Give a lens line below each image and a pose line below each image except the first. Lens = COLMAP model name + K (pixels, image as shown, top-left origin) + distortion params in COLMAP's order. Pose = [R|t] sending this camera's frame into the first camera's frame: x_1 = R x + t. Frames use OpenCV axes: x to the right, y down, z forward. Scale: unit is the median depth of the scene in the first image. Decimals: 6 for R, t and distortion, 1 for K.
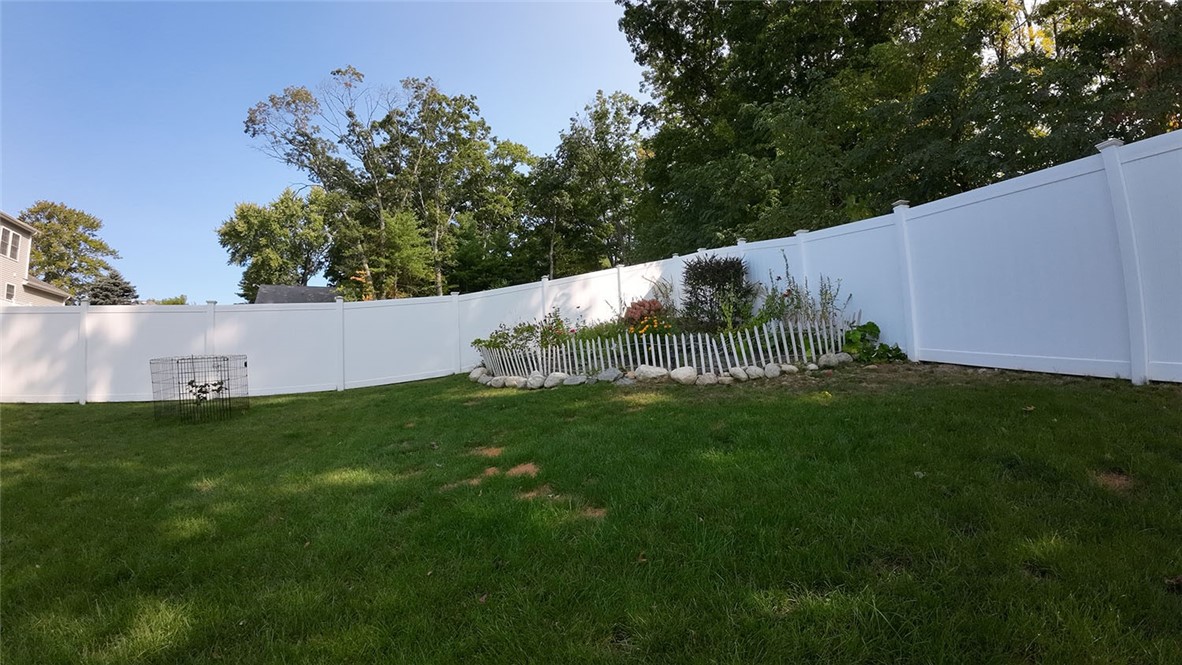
lens RADIAL K [[428.5, 0, 583.8], [0, 428.5, 323.1], [0, 0, 1]] dist [-0.107637, 0.007633]
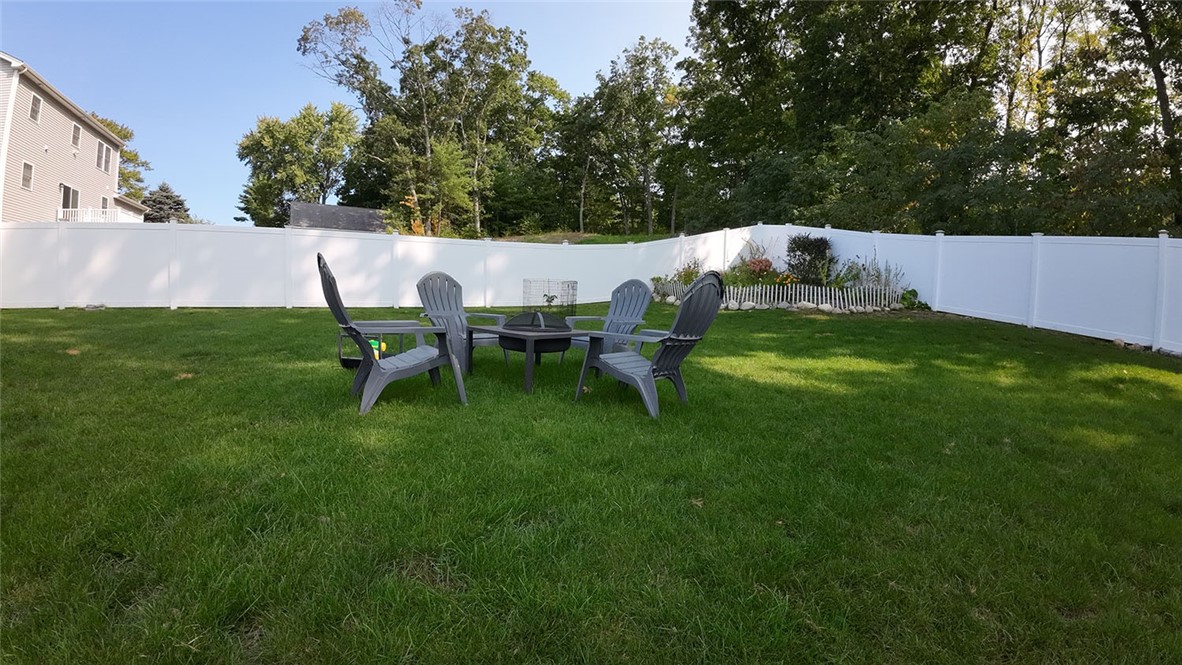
lens RADIAL K [[428.5, 0, 583.8], [0, 428.5, 323.1], [0, 0, 1]] dist [-0.107637, 0.007633]
pose [[0.996361, 0.063840, 0.056469, -0.132452], [-0.071884, 0.985403, 0.154318, -0.003230], [-0.045793, -0.157815, 0.986406, -0.114581]]
